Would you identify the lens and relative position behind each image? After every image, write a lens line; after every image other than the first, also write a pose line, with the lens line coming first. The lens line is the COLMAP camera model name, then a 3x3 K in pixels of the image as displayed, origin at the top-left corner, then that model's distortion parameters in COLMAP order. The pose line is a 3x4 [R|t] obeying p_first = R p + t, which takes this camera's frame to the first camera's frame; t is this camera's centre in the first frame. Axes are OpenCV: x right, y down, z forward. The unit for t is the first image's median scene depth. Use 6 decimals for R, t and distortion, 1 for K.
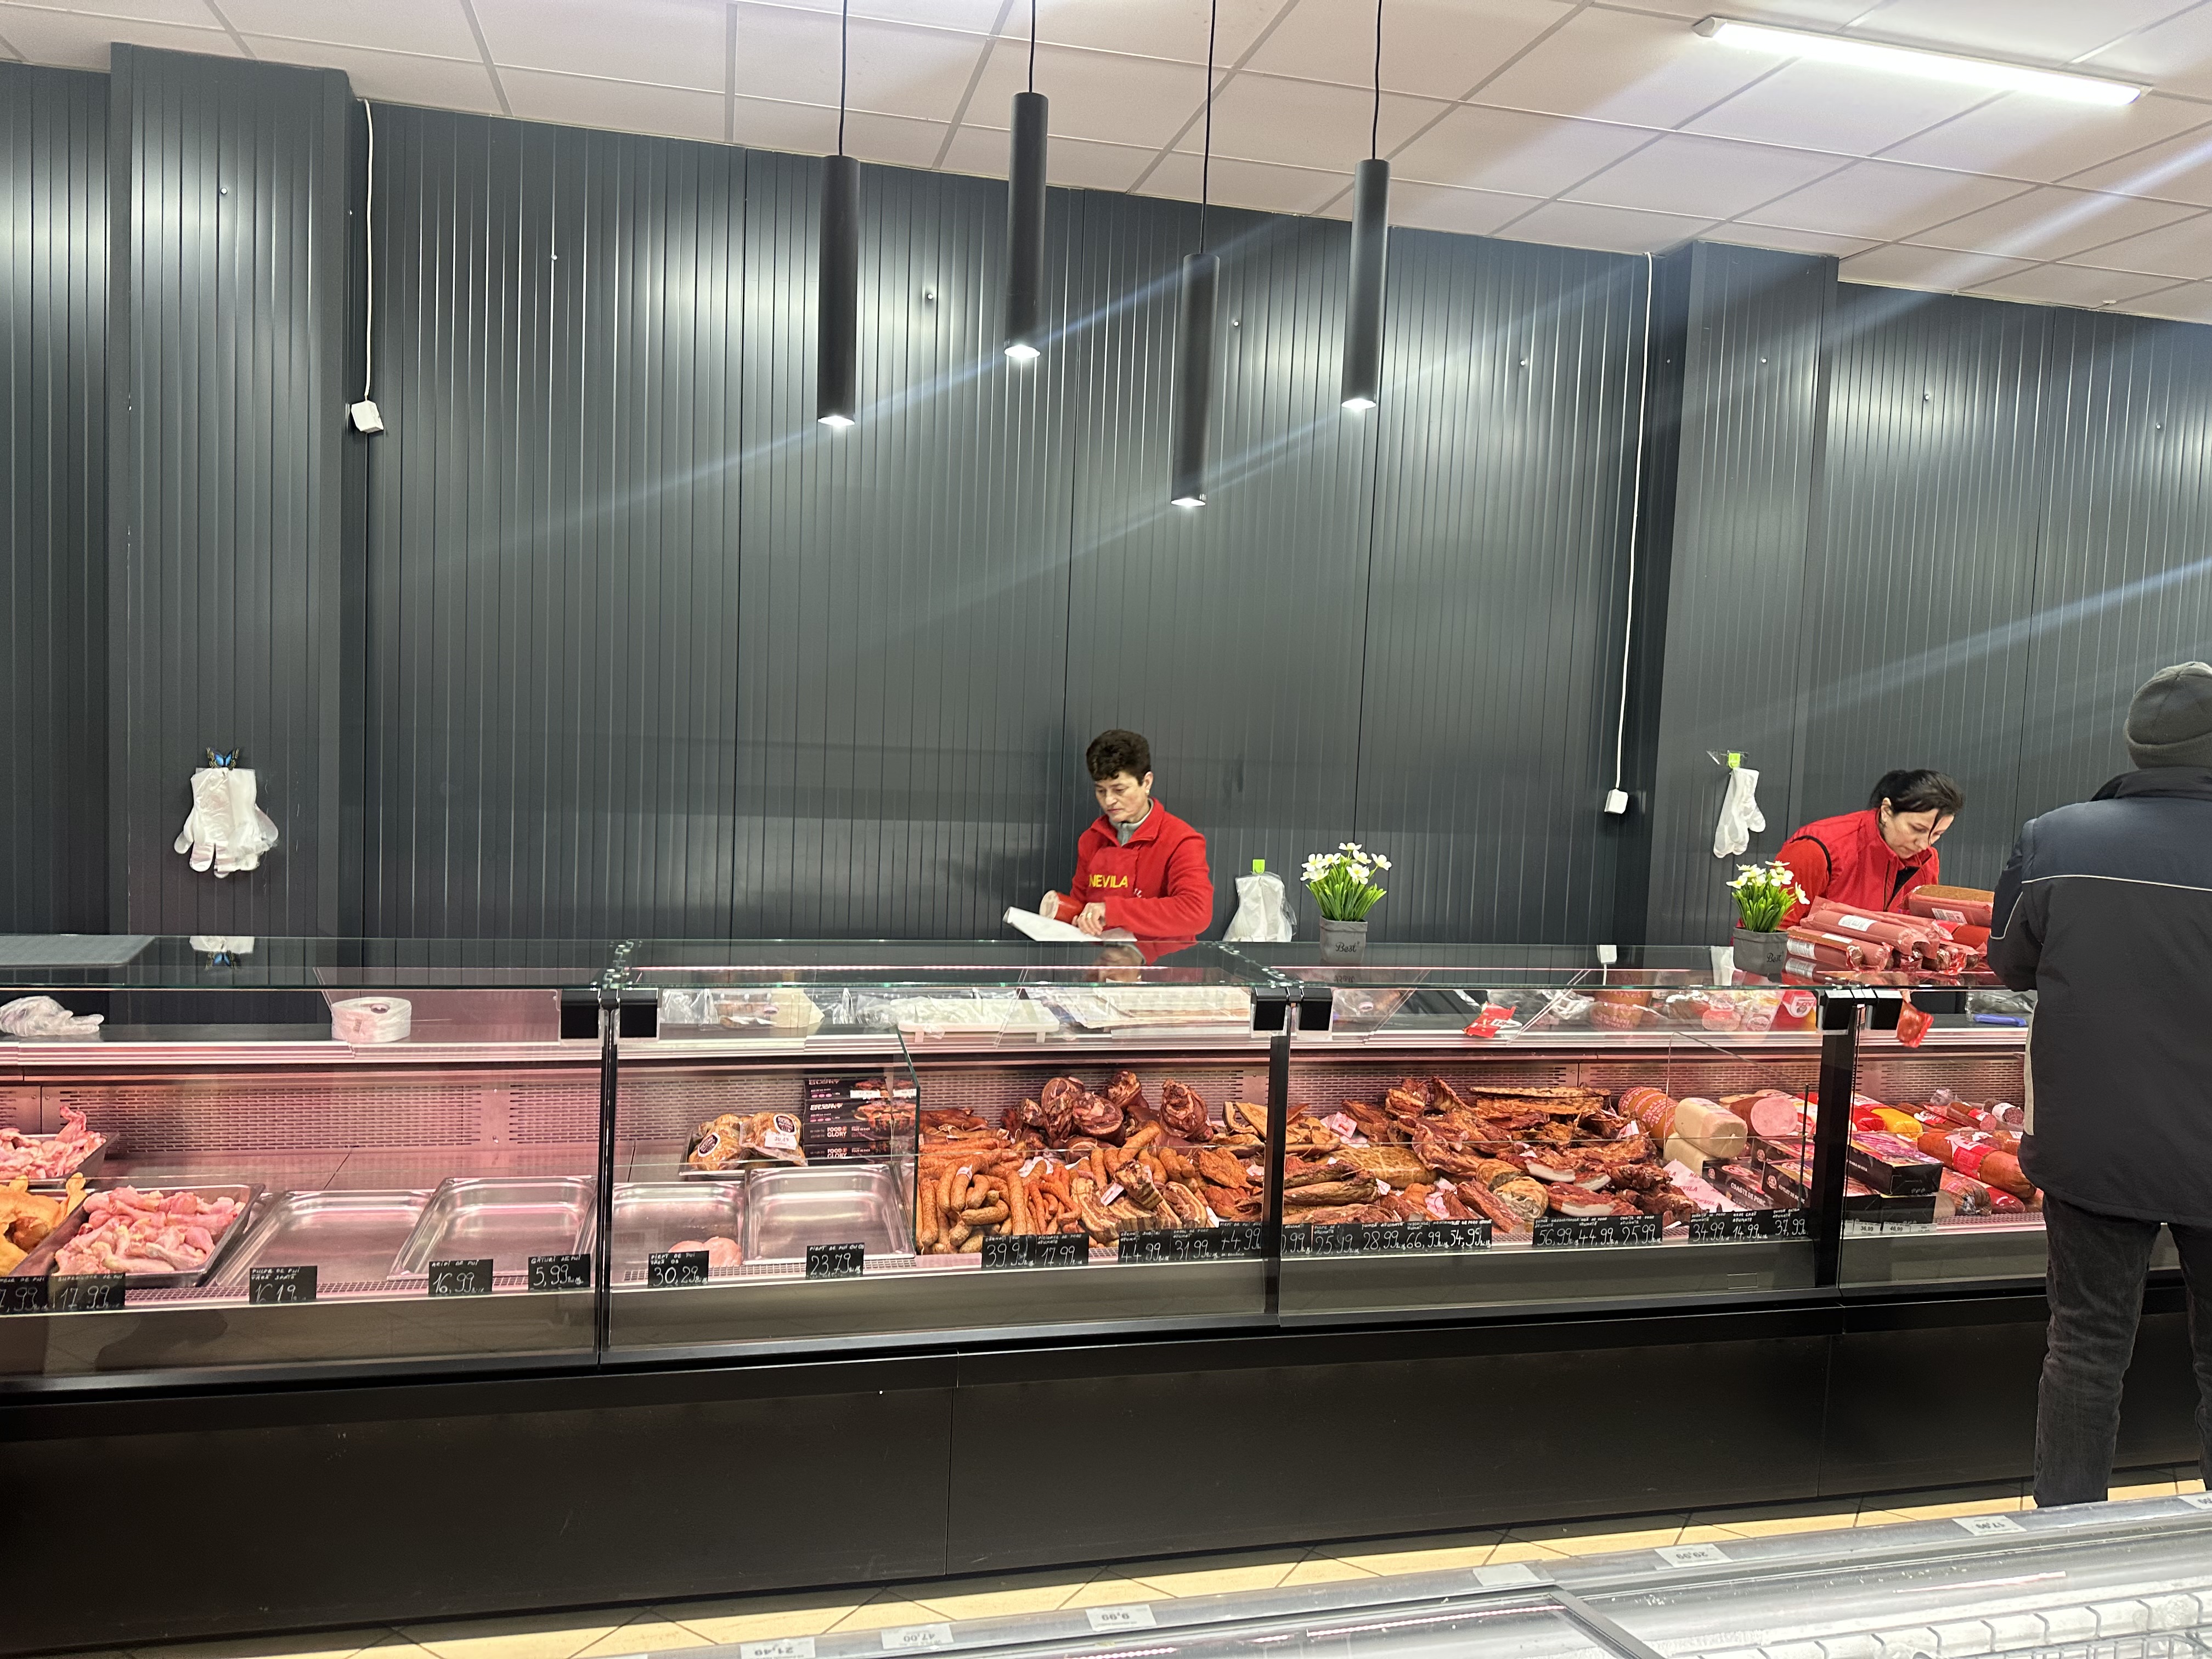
lens RADIAL K [[1542.7, 0, 1106.0], [0, 1542.7, 829.5], [0, 0, 1]] dist [0.038728, -0.055579]
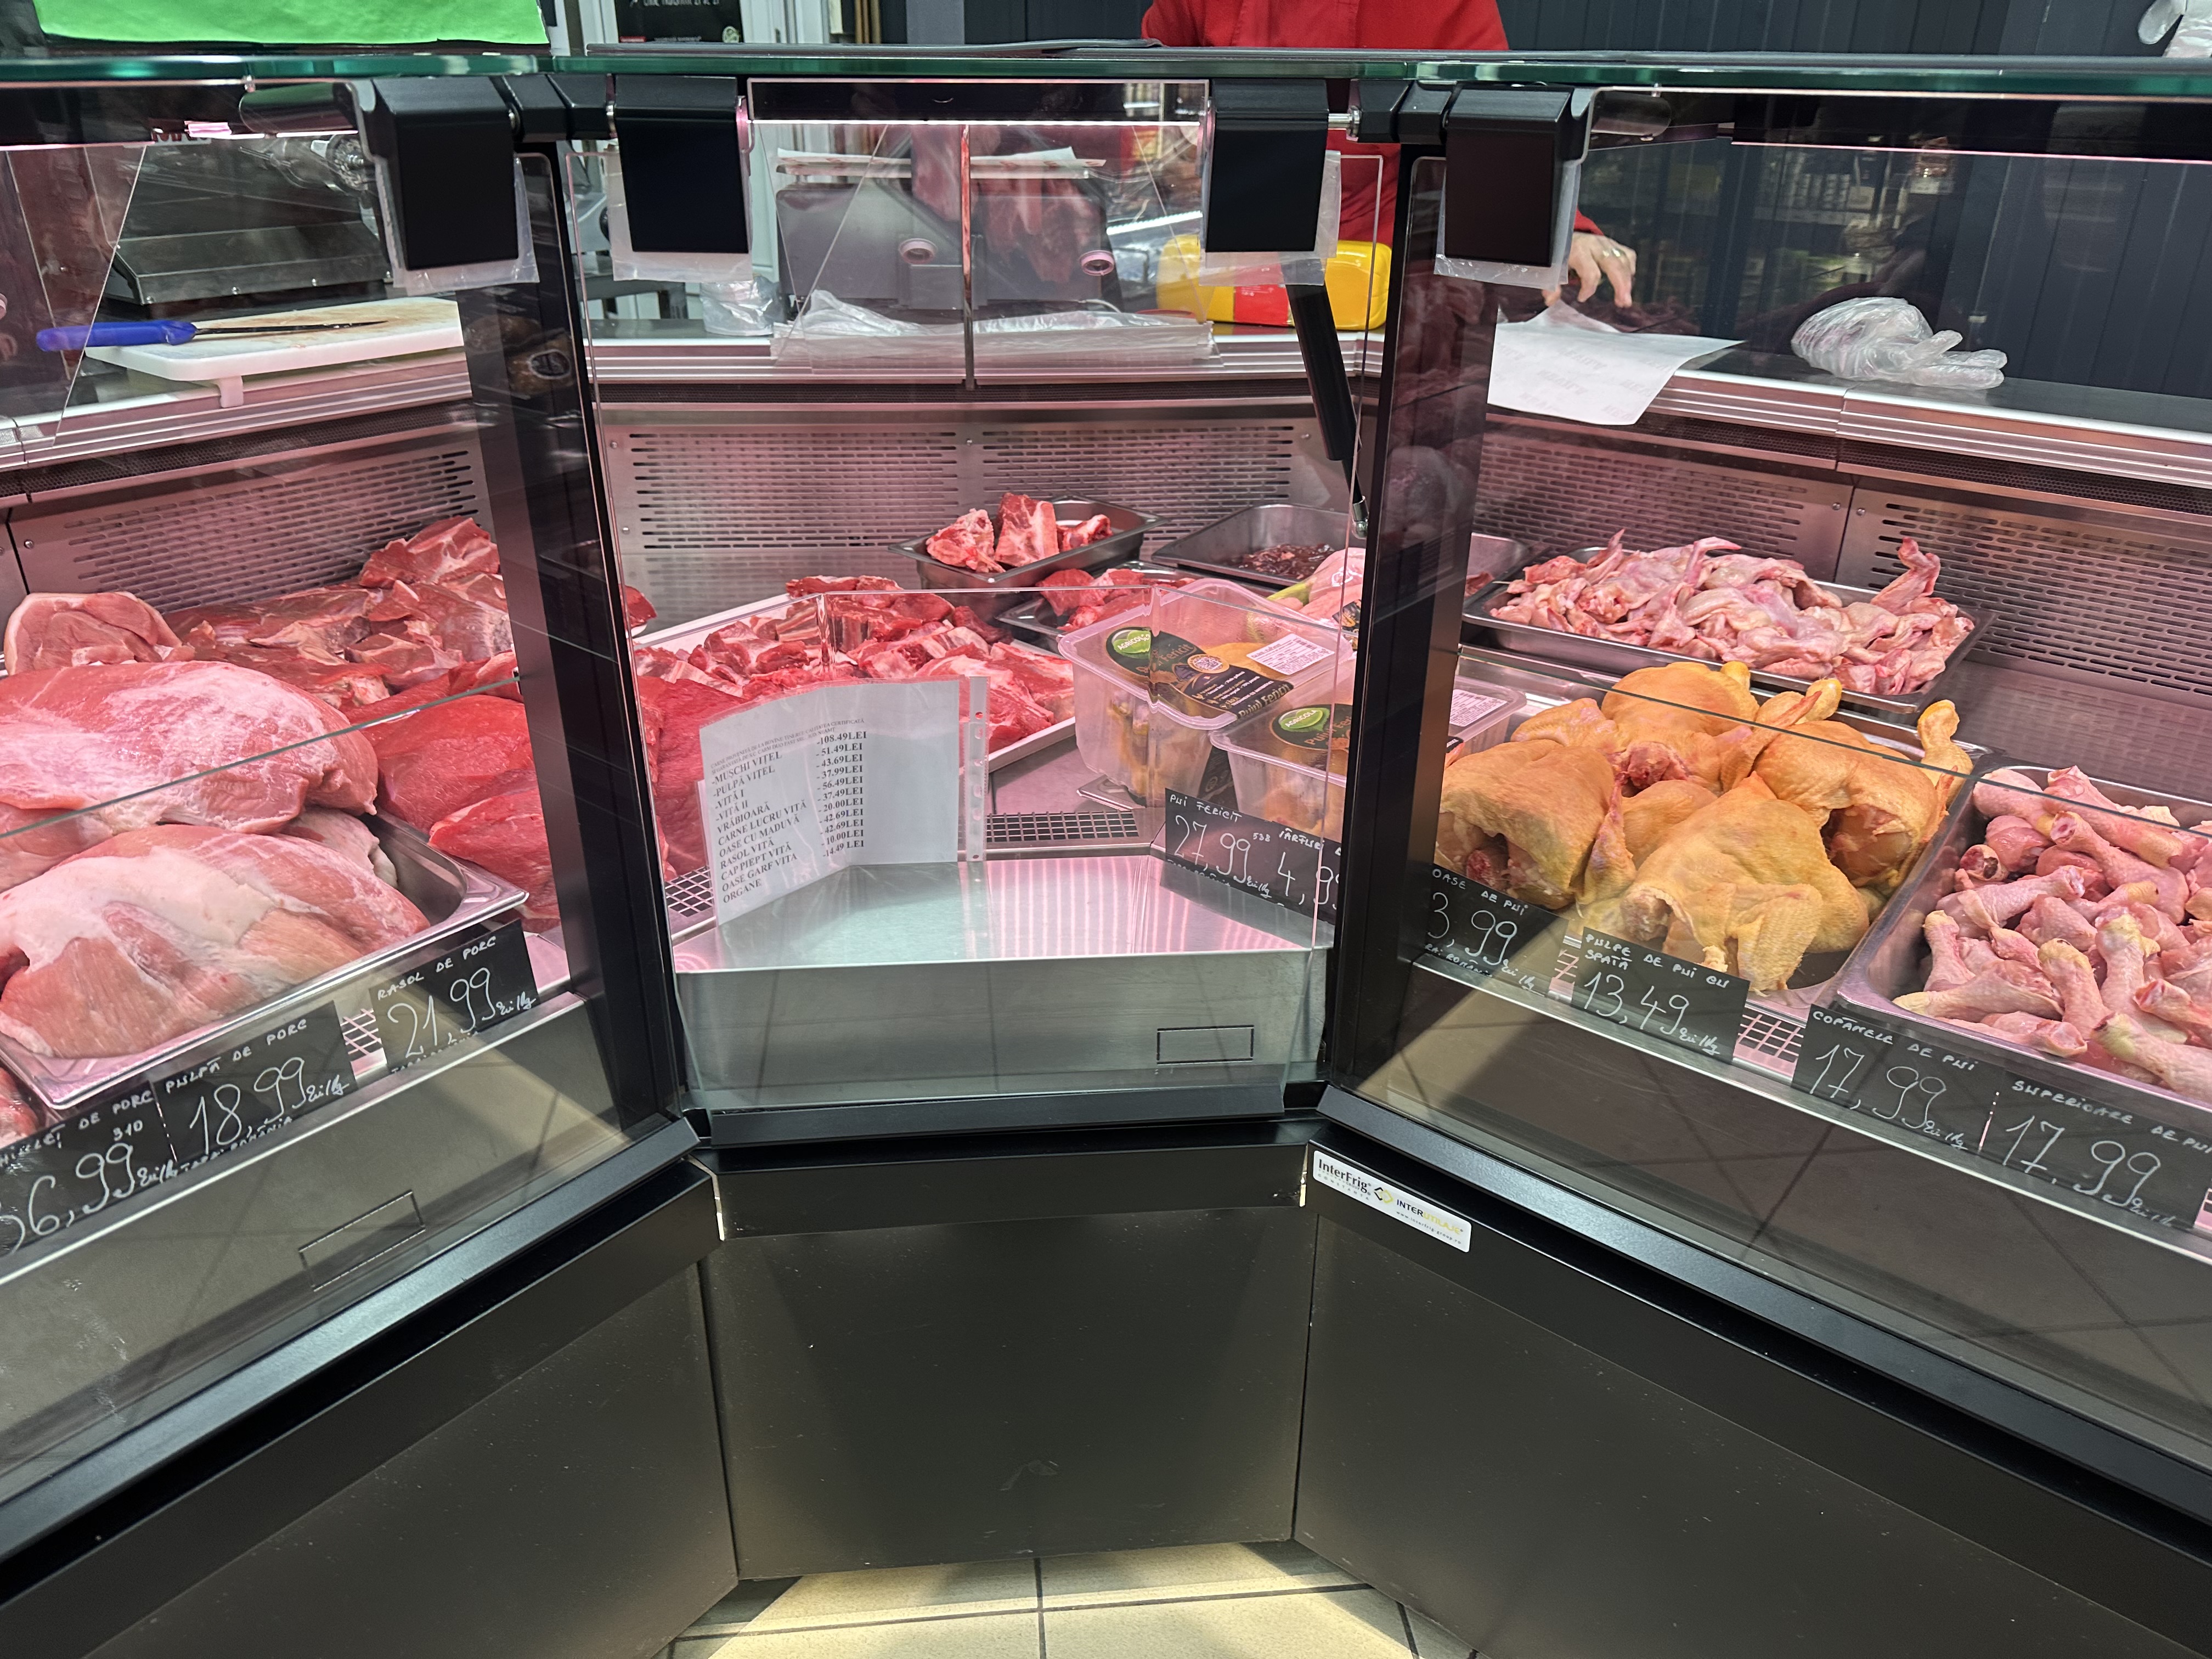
lens RADIAL K [[1542.7, 0, 1106.0], [0, 1542.7, 829.5], [0, 0, 1]] dist [0.038728, -0.055579]
pose [[0.599448, 0.319035, -0.734083, -0.073066], [-0.038632, 0.927594, 0.371588, 0.015597], [0.799481, -0.194389, 0.568369, 0.085363]]
